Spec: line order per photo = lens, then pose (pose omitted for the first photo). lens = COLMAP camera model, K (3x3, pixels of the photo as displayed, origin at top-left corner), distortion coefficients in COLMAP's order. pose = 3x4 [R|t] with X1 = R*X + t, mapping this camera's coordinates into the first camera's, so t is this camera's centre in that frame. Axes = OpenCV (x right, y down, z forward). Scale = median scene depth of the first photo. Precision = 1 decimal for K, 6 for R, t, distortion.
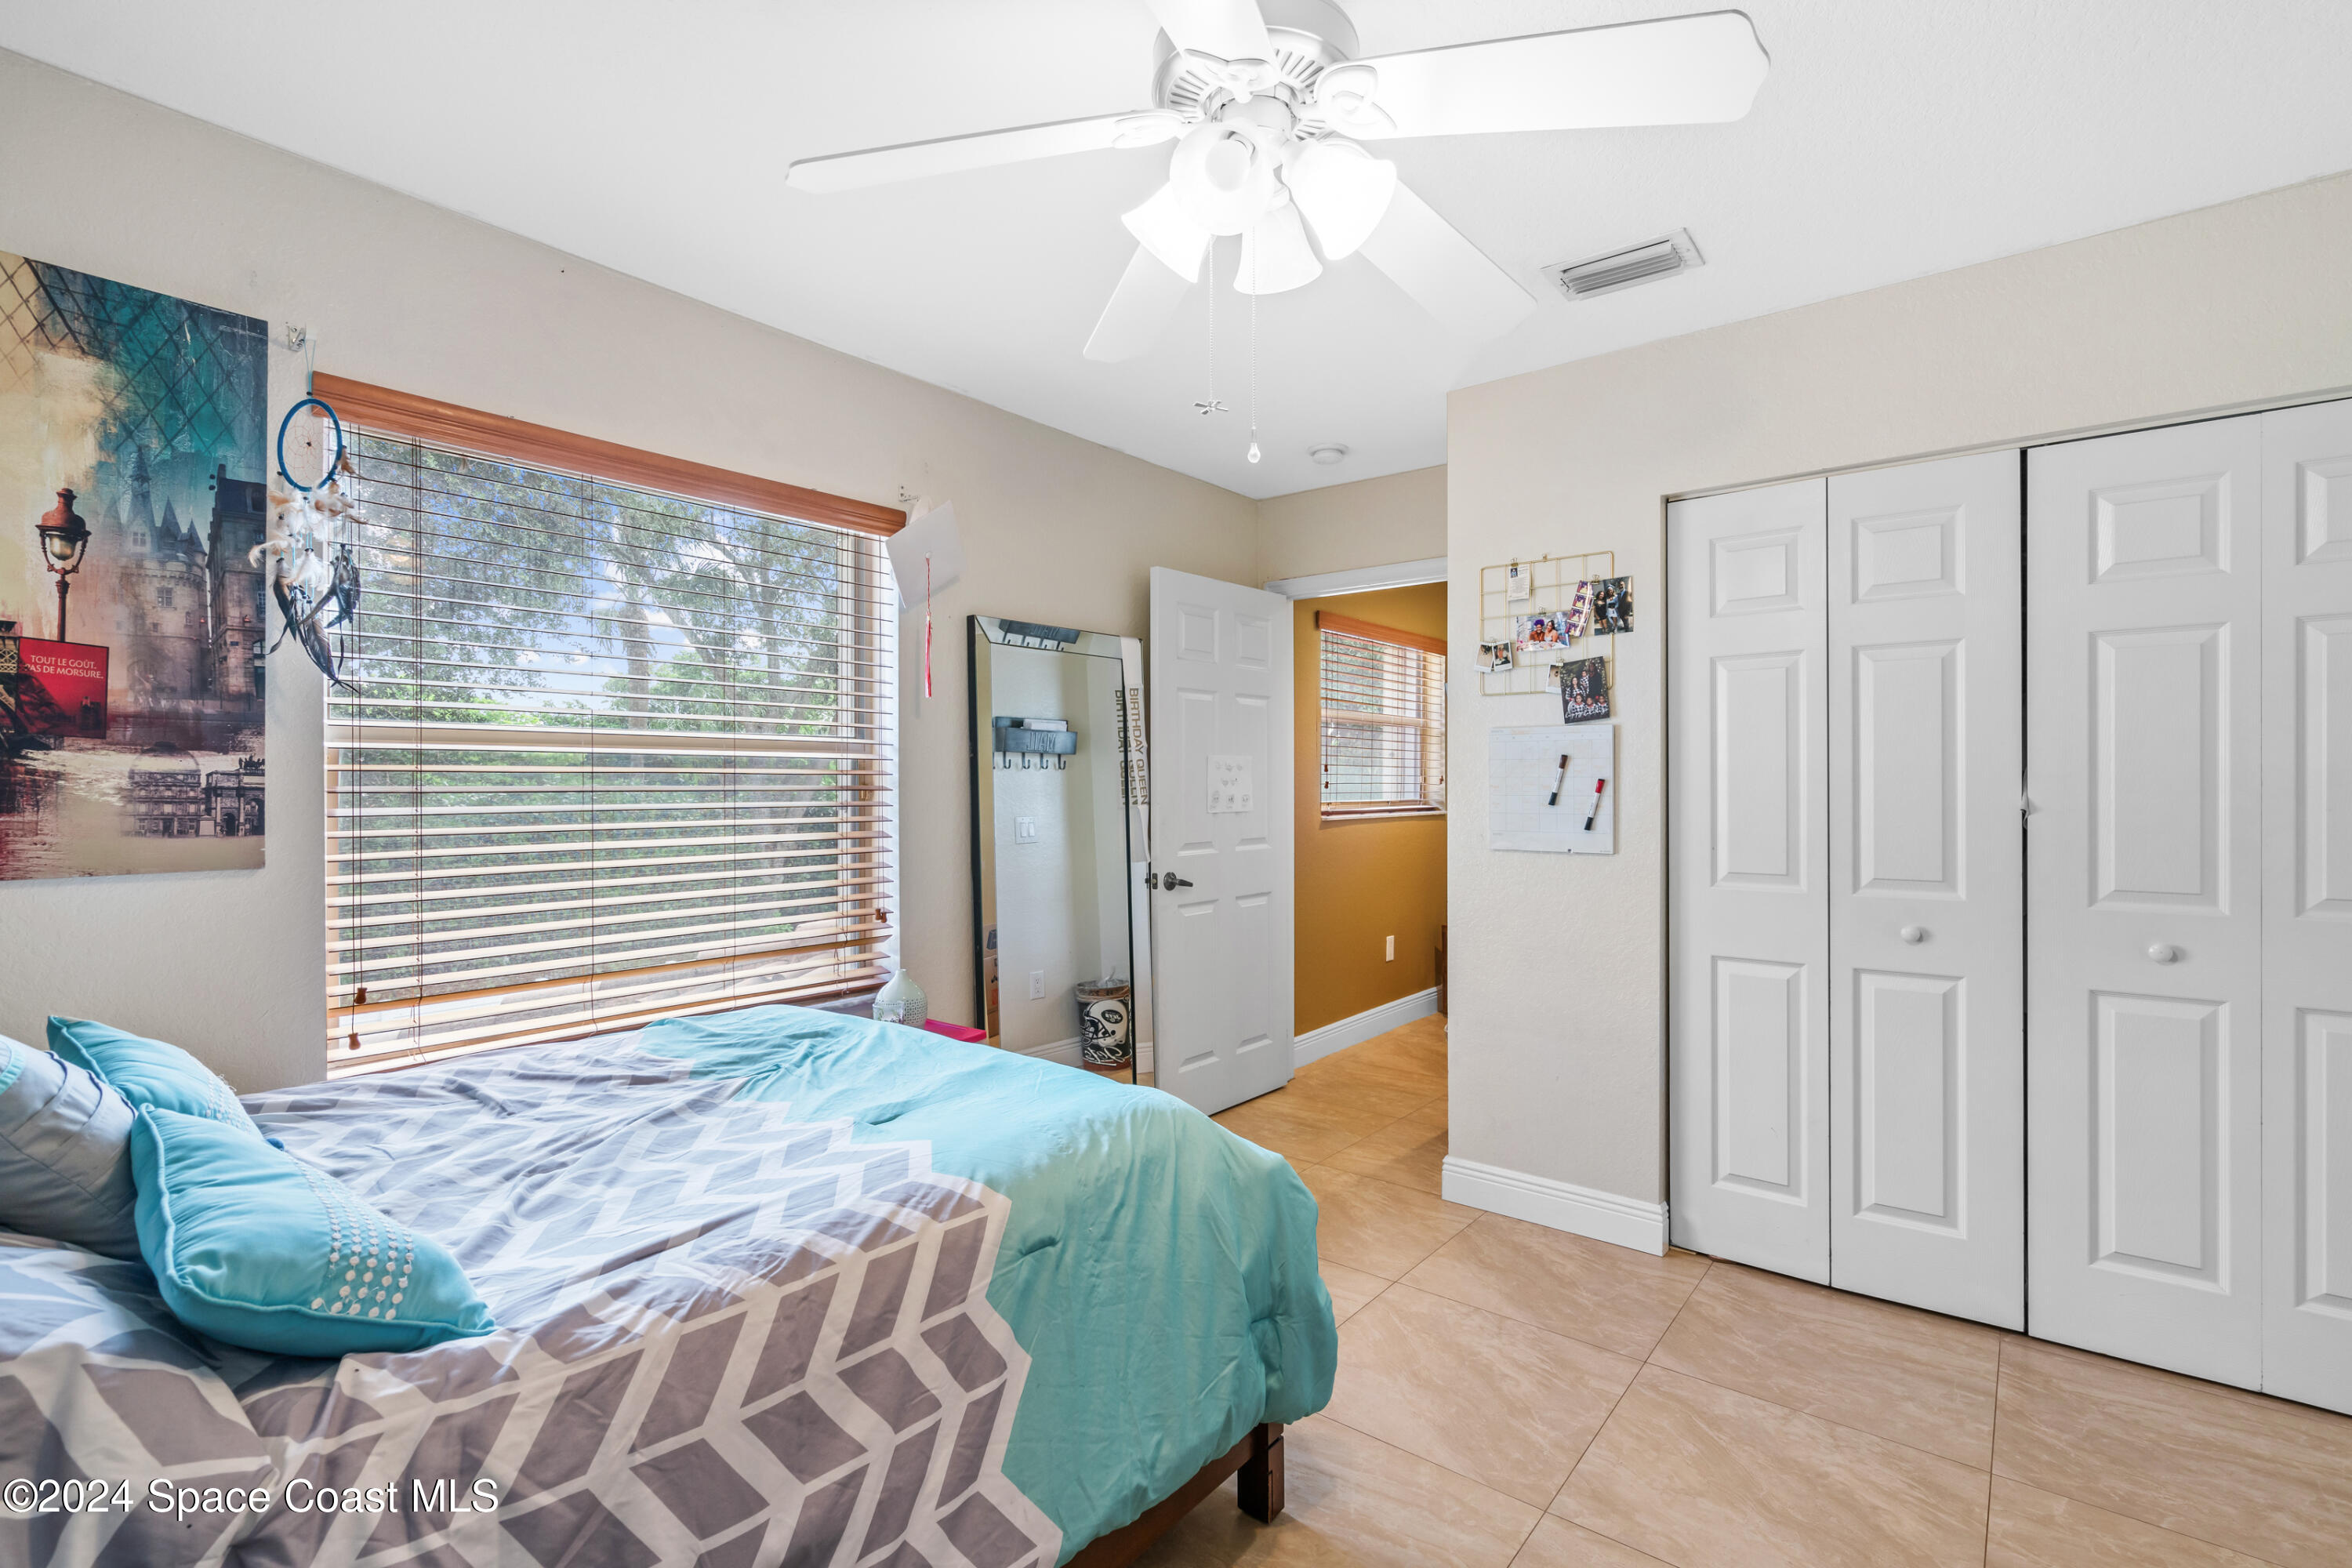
lens RADIAL K [[1069.2, 0, 1176.0], [0, 1069.2, 784.0], [0, 0, 1]] dist [0.024968, 0.000049]
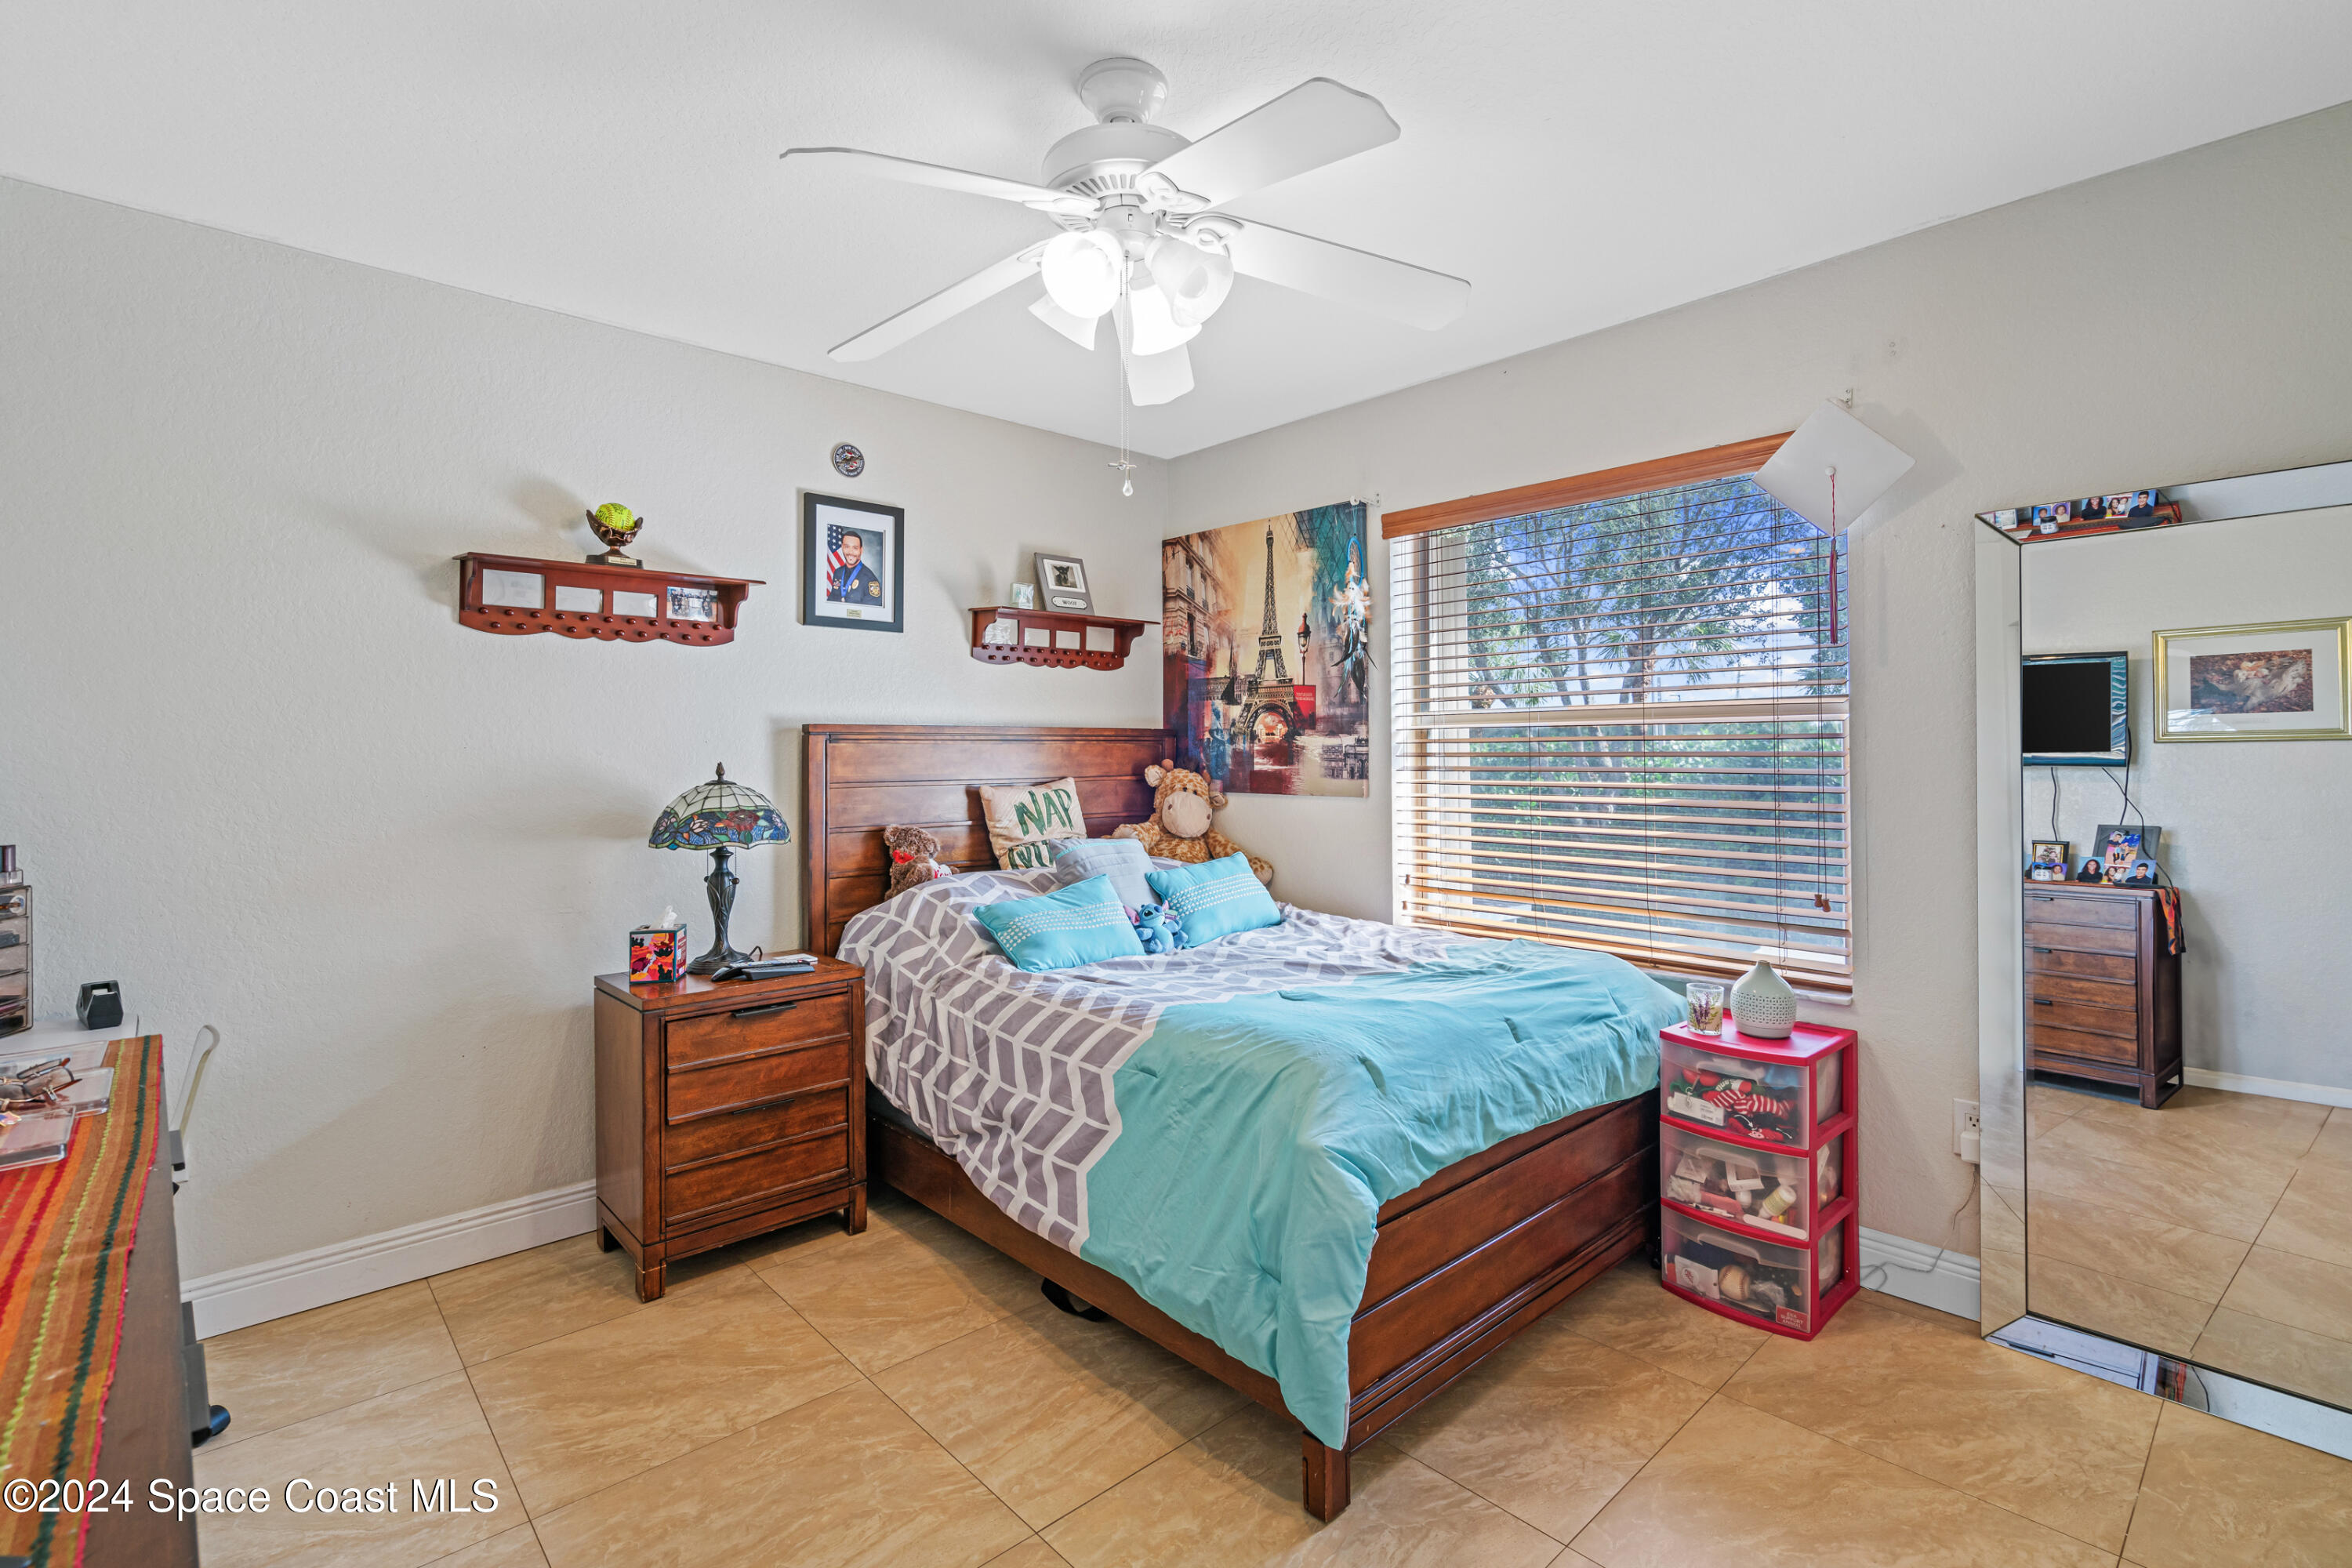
lens RADIAL K [[1071.0, 0, 1174.0], [0, 1071.0, 756.7], [0, 0, 1]] dist [0.000276, 0.000005]
pose [[-0.153236, 0.000329, -0.988190, 1.022999], [0.001848, 0.999998, 0.000046, 0.008623], [0.988188, -0.001819, -0.153236, 1.004380]]
